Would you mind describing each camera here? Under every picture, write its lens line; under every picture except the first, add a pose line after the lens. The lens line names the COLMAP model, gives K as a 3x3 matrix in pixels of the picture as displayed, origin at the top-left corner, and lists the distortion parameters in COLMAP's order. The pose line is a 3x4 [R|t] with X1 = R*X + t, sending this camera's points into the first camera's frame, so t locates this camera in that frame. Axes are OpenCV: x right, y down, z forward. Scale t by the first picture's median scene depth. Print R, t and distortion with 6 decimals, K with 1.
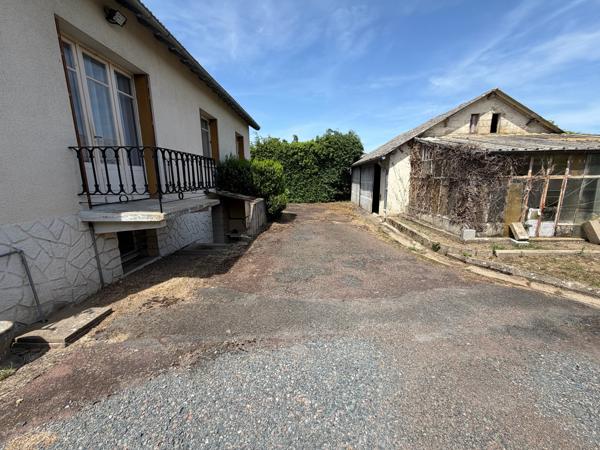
lens RADIAL K [[238.0, 0, 300.0], [0, 238.0, 225.0], [0, 0, 1]] dist [-0.000982, 0.000393]
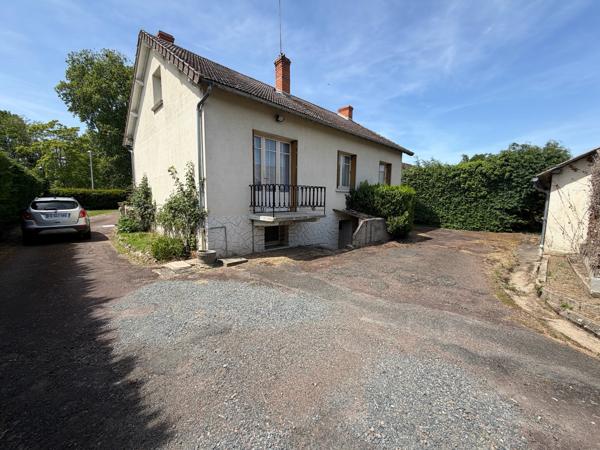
lens RADIAL K [[238.0, 0, 300.0], [0, 238.0, 225.0], [0, 0, 1]] dist [-0.000982, 0.000393]
pose [[0.725444, 0.093135, -0.681951, 0.638751], [-0.152075, 0.988005, -0.026840, 0.020308], [0.671271, 0.123178, 0.730905, -0.181121]]
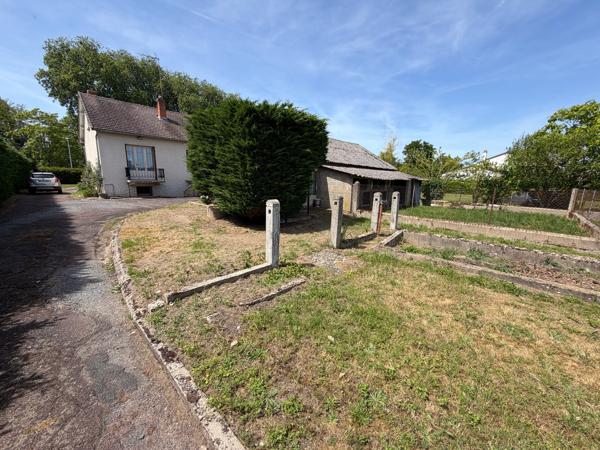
lens RADIAL K [[241.2, 0, 300.0], [0, 241.2, 225.0], [0, 0, 1]] dist [-0.000362, 0.000202]
pose [[0.734708, 0.148926, -0.661834, 3.893892], [-0.161737, 0.985927, 0.042307, 0.056212], [0.658821, 0.075960, 0.748455, -0.247867]]
